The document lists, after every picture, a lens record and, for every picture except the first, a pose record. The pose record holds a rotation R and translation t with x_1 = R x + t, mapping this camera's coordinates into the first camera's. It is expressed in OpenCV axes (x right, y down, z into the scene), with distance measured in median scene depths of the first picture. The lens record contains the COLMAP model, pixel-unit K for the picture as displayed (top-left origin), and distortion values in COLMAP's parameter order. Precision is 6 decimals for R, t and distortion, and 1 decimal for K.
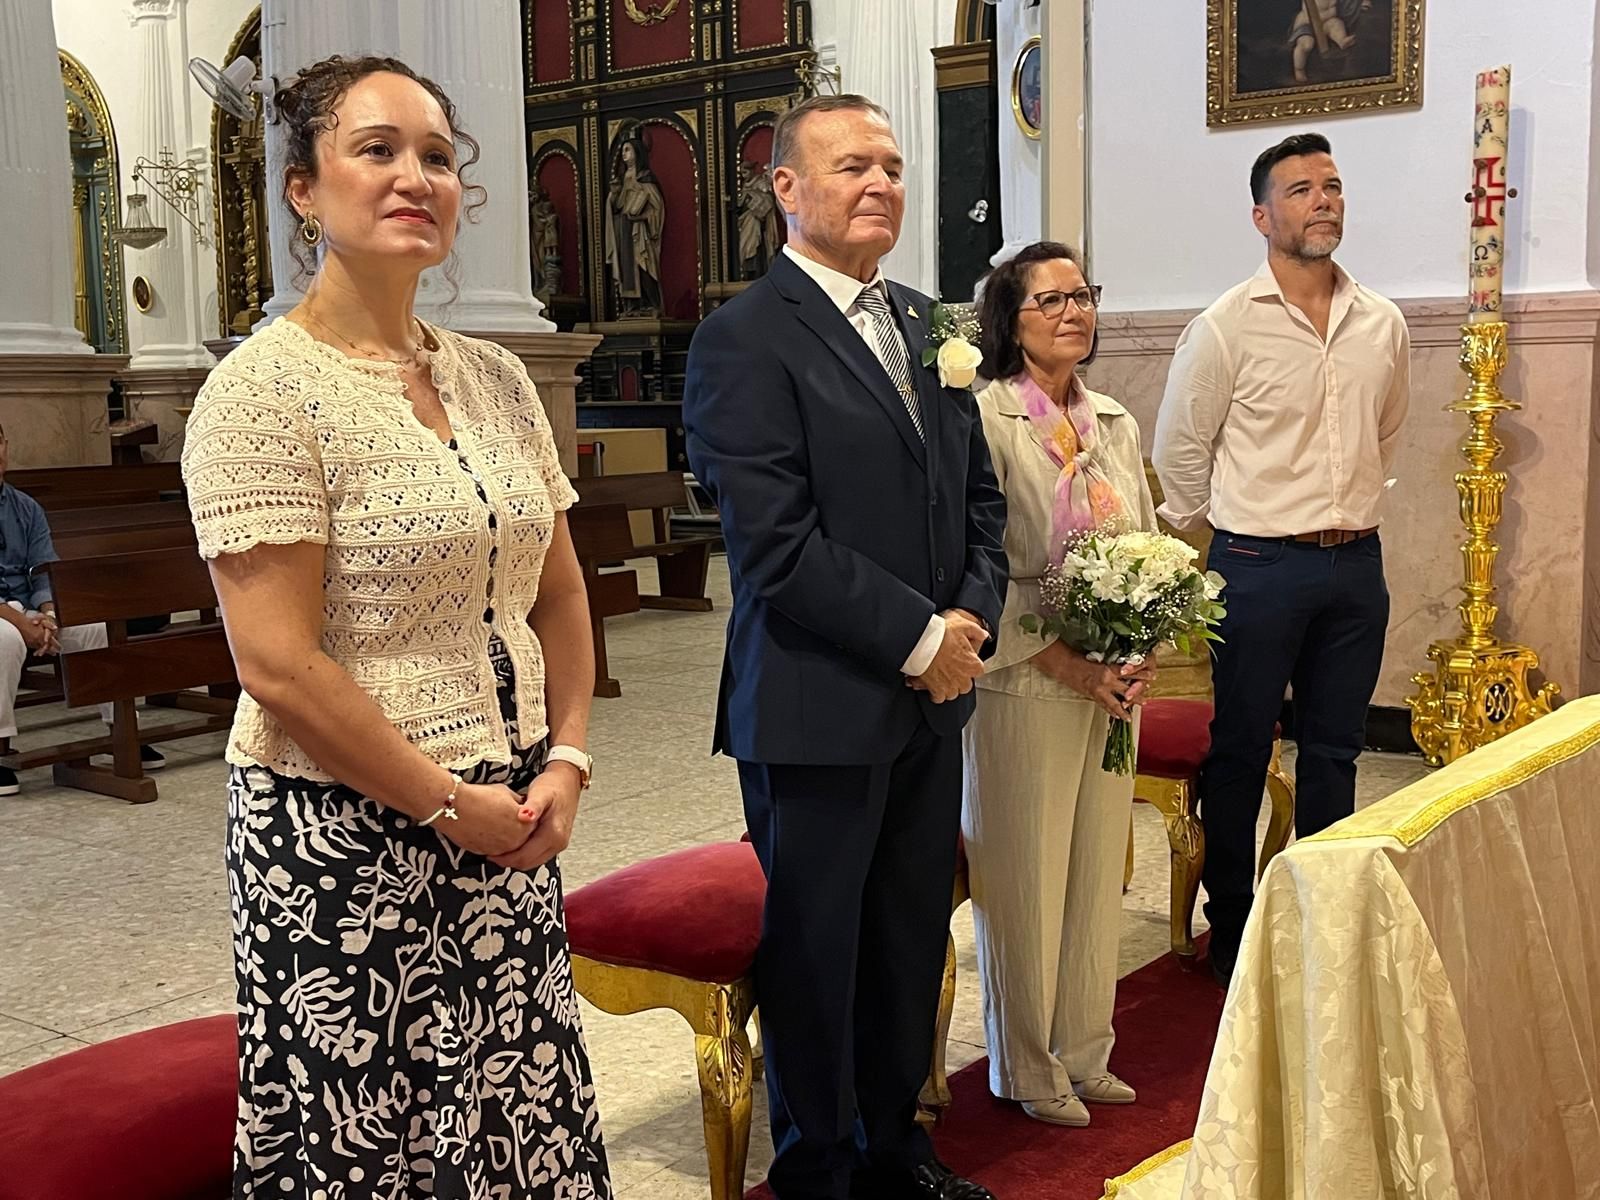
lens RADIAL K [[1914.2, 0, 800.0], [0, 1914.2, 600.0], [0, 0, 1]] dist [0.009941, 0.052983]
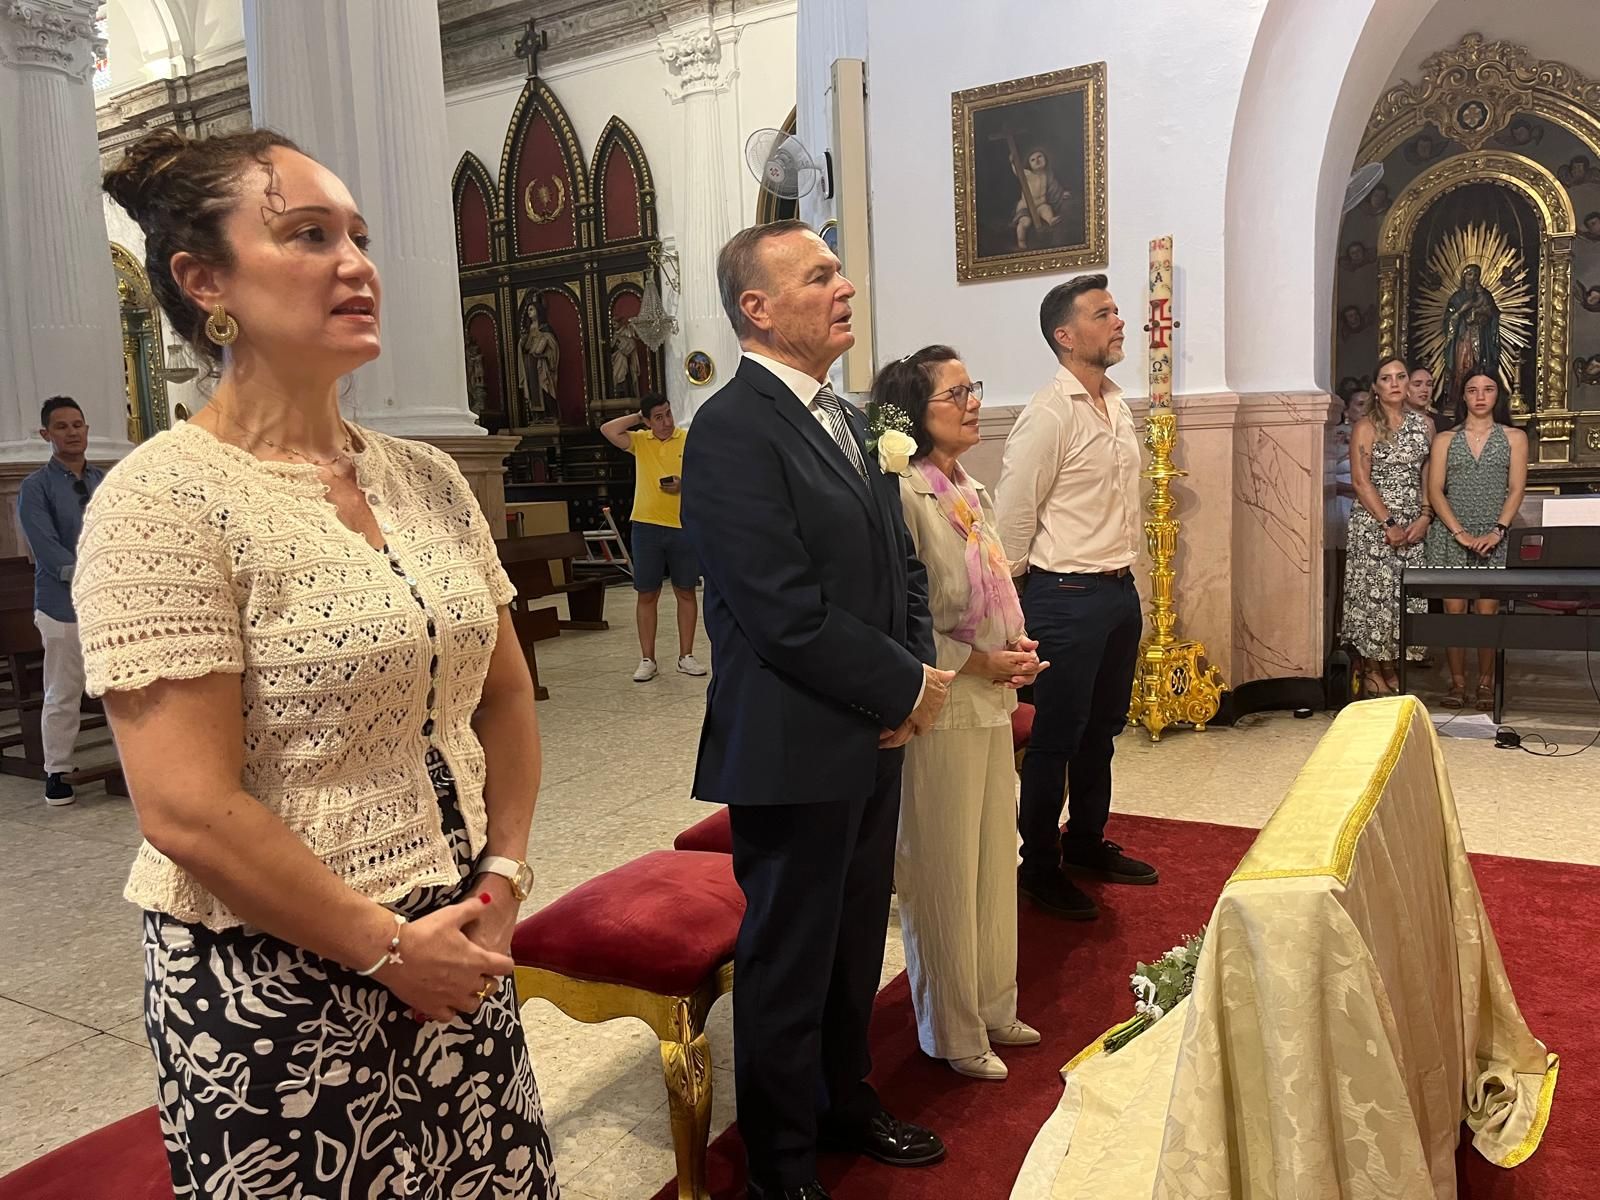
lens RADIAL K [[1081.0, 0, 805.7], [0, 1081.0, 592.1], [0, 0, 1]] dist [0.001305, -0.072119]
pose [[0.986832, -0.041955, 0.156212, -0.056357], [0.040842, 0.999112, 0.010327, -0.053092], [-0.156507, -0.003811, 0.987670, 0.406279]]
